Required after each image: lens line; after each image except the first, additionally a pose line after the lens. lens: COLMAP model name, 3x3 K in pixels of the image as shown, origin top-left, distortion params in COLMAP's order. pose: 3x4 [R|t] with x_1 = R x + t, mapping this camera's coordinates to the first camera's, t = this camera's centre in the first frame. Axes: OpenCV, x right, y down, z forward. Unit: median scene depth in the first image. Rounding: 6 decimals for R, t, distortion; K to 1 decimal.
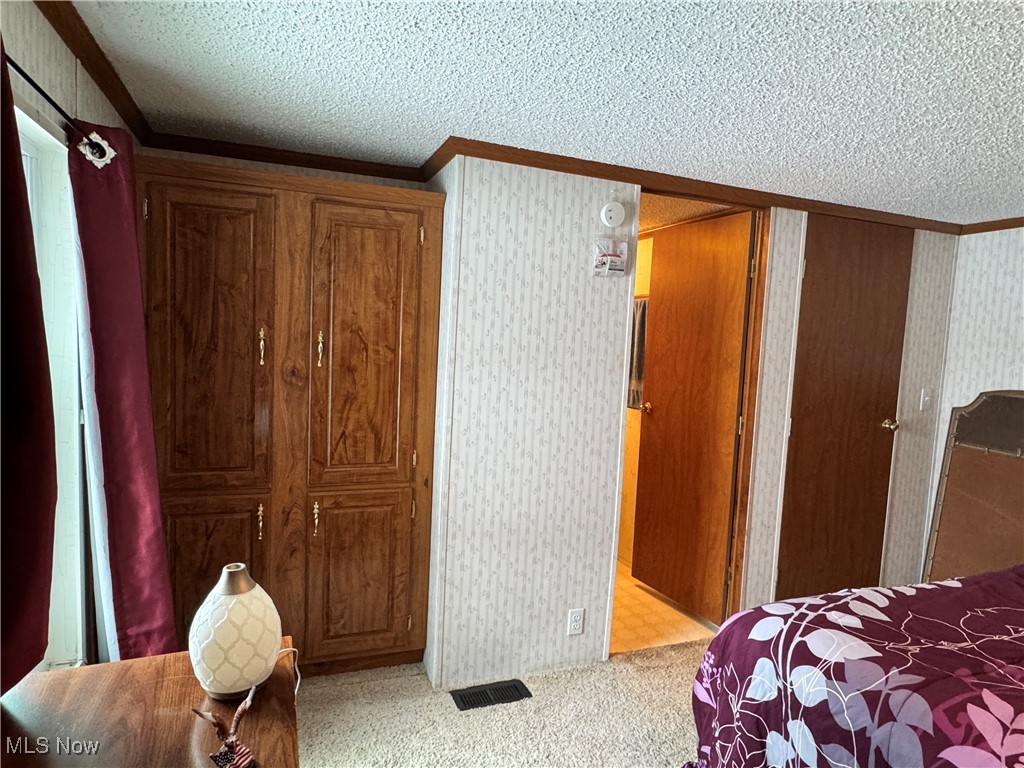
lens RADIAL K [[613.3, 0, 514.1], [0, 613.3, 384.2], [0, 0, 1]] dist [-0.005383, 0.000661]
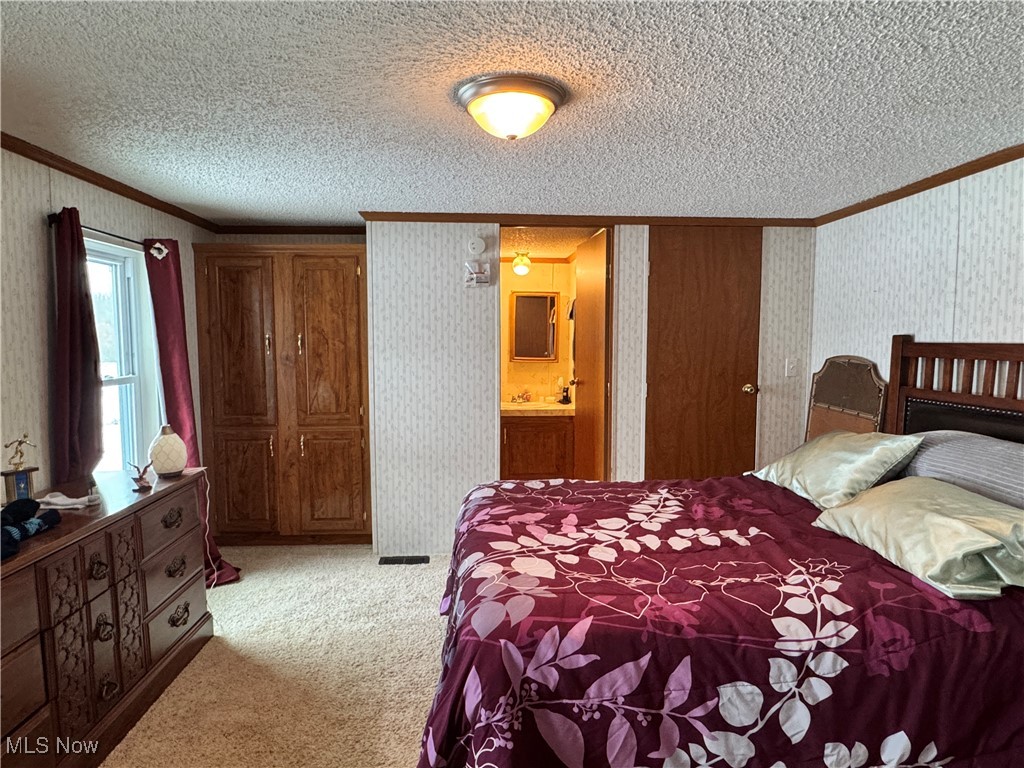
lens RADIAL K [[613.3, 0, 510.4], [0, 613.3, 382.9], [0, 0, 1]] dist [-0.005383, 0.000661]
pose [[0.951444, -0.025194, -0.306791, 0.708911], [0.021847, 0.999658, -0.014342, 0.082381], [0.307047, 0.006943, 0.951669, -0.405480]]
